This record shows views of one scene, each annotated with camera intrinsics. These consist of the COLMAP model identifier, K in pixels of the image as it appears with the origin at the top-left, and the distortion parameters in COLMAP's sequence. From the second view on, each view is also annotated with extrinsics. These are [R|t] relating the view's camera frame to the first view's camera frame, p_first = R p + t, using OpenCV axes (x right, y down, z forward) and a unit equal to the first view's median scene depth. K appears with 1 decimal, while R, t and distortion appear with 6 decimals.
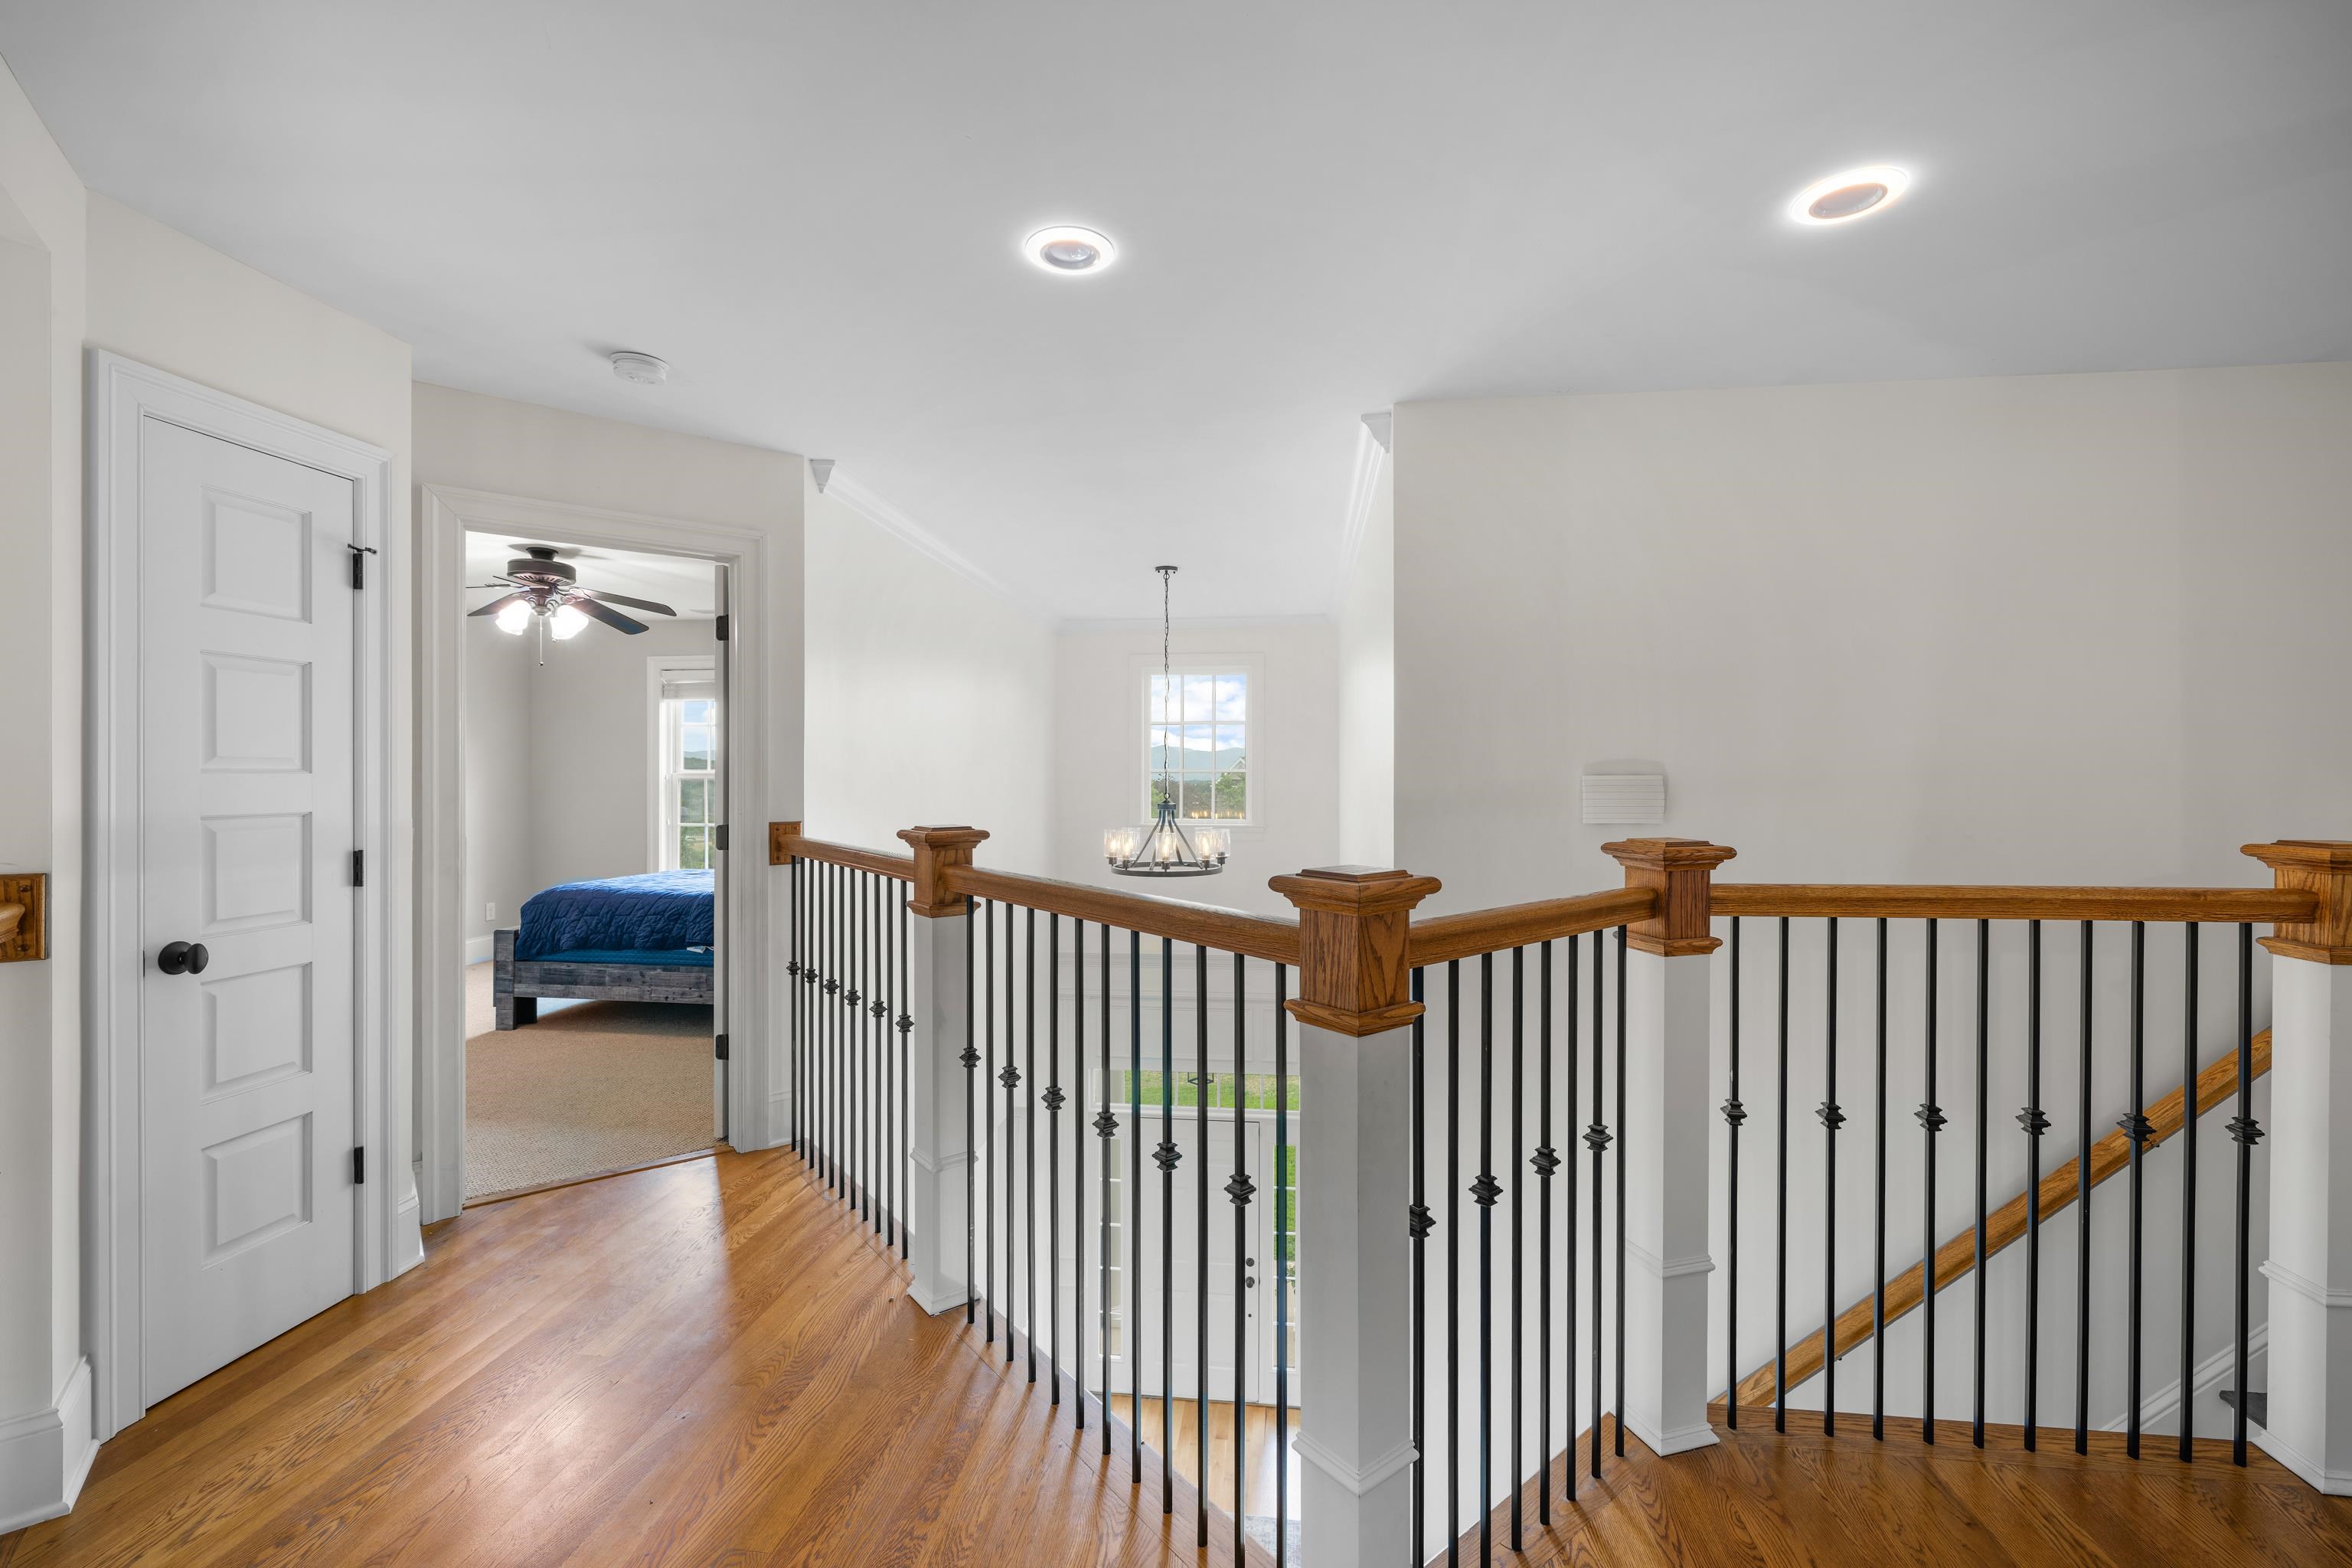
lens RADIAL K [[988.7, 0, 1175.7], [0, 988.7, 784.3], [0, 0, 1]] dist [0.002422, -0.000126]
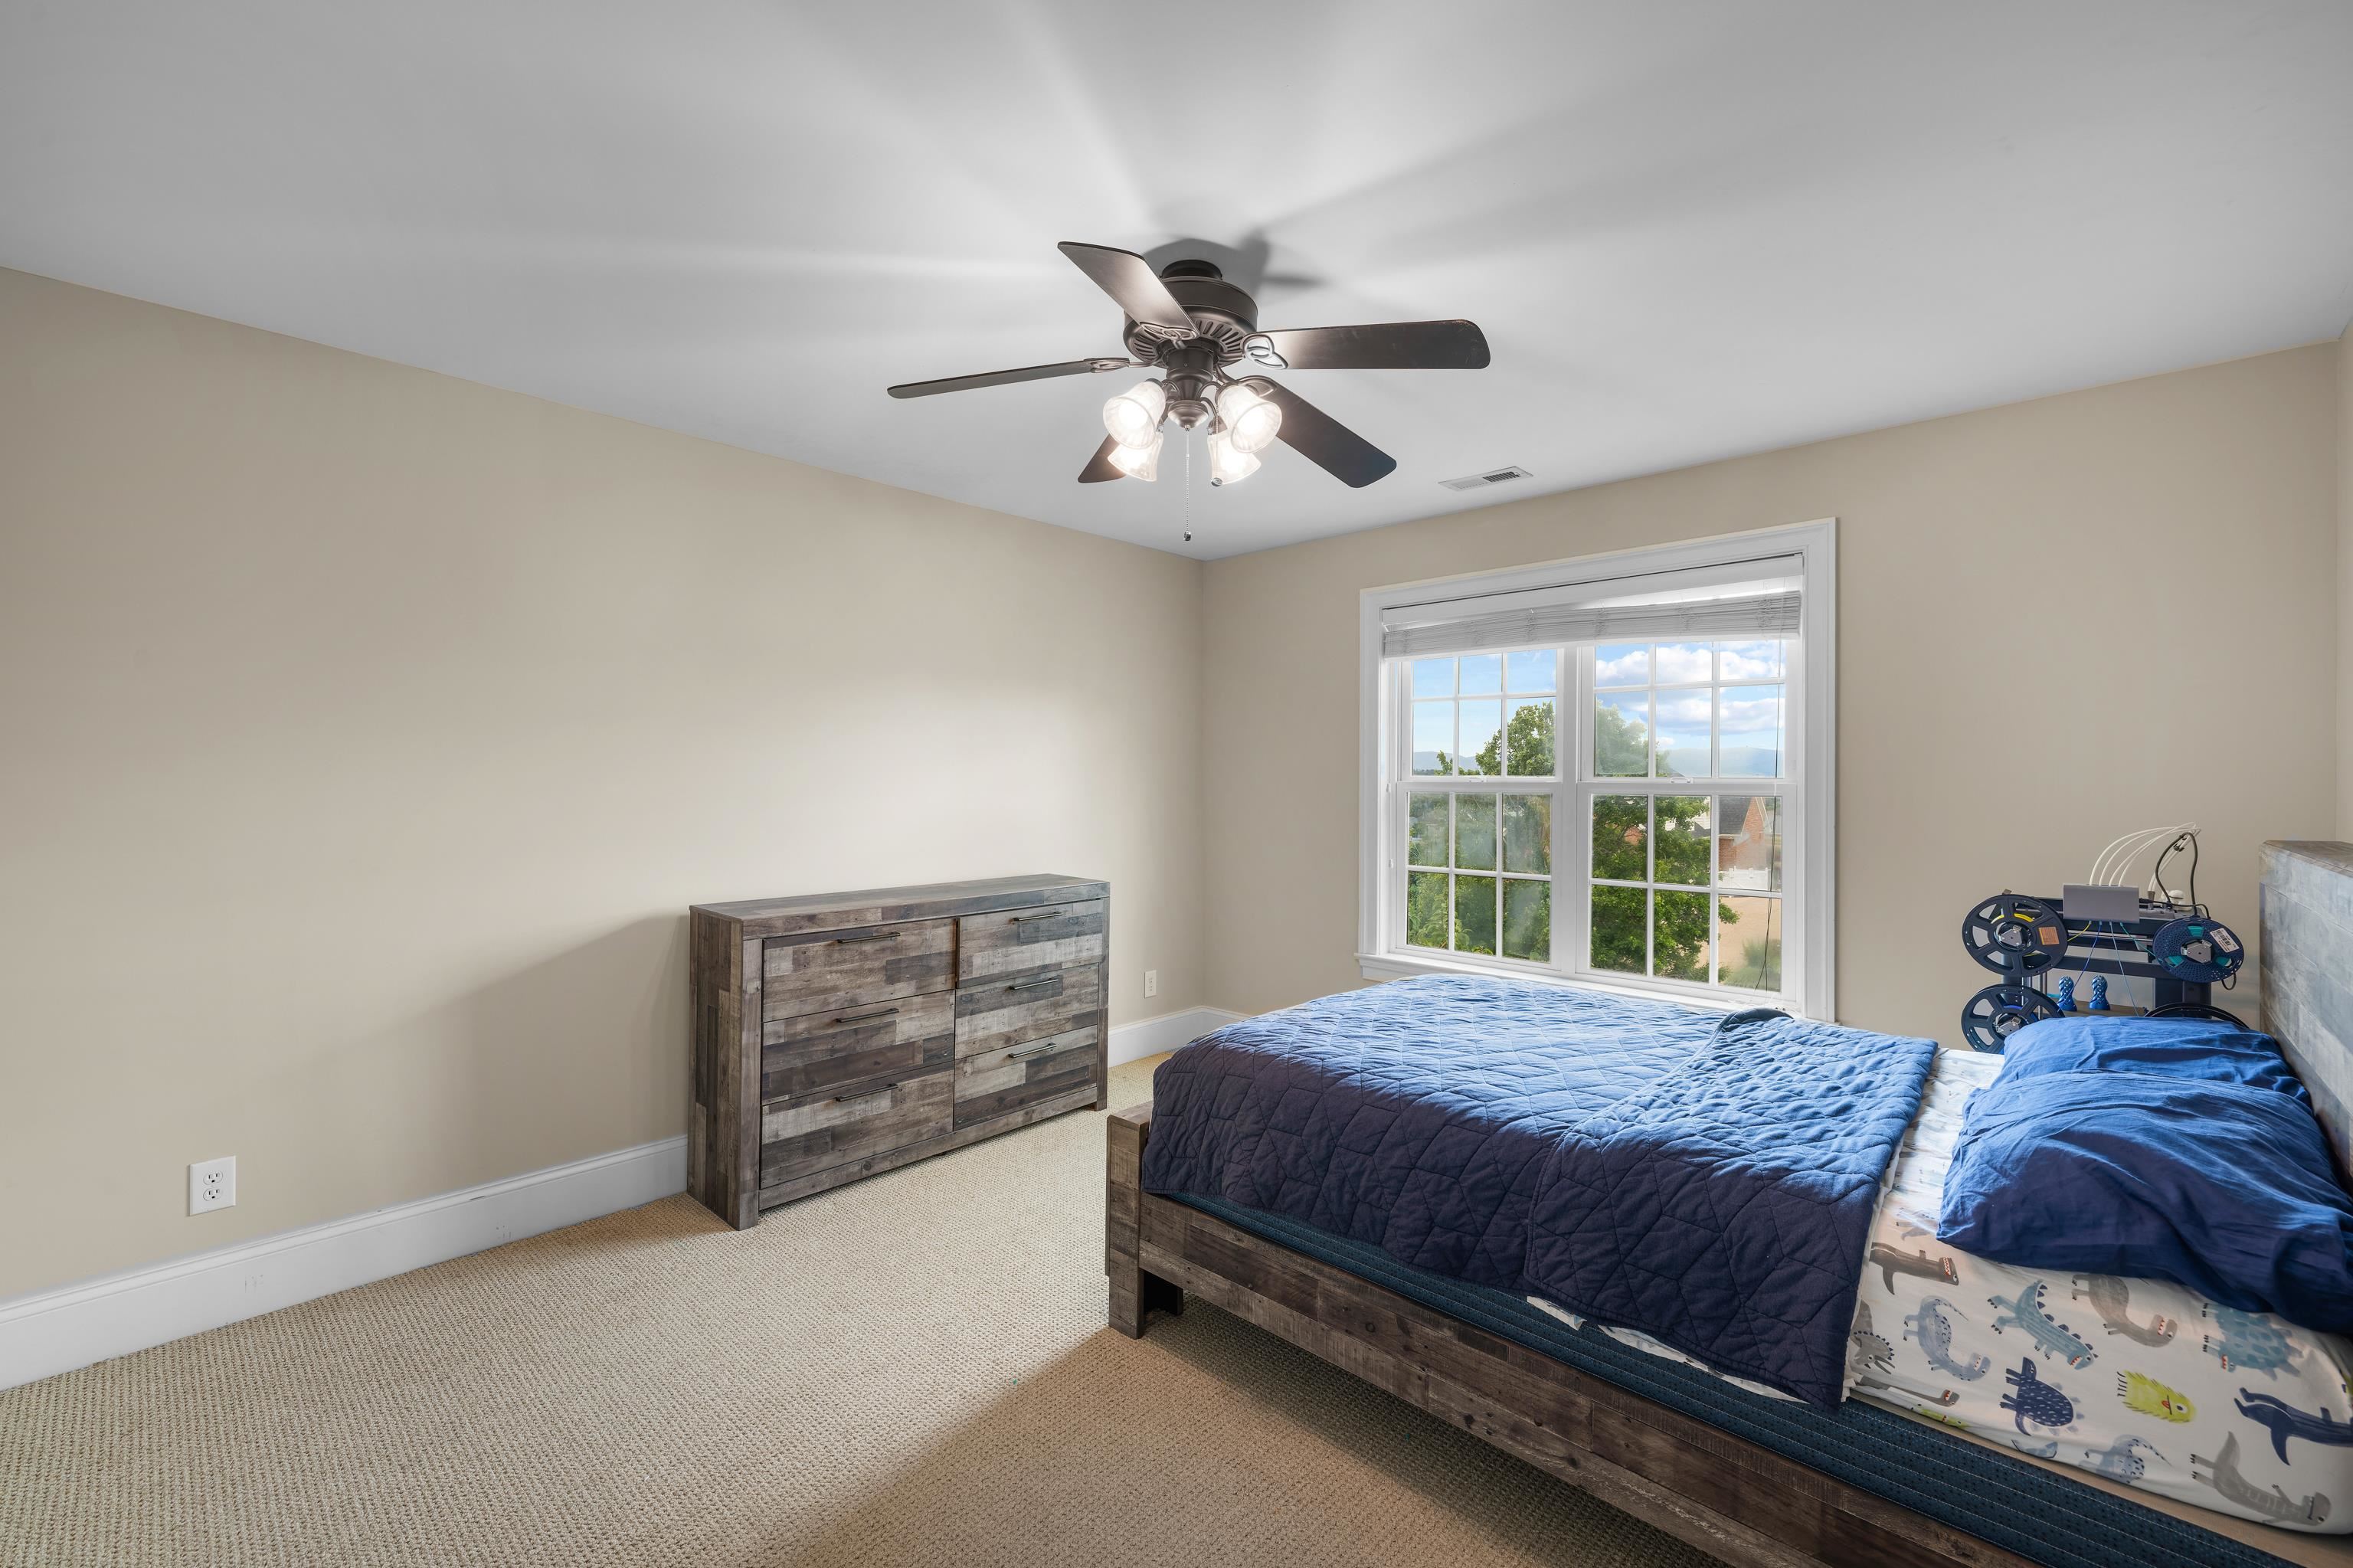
lens RADIAL K [[989.2, 0, 1153.6], [0, 989.2, 770.3], [0, 0, 1]] dist [0.002422, -0.000126]
pose [[0.793435, -0.004056, -0.608642, -0.379759], [-0.005414, 0.999891, -0.013721, -0.012725], [0.608631, 0.014182, 0.793327, 0.632766]]
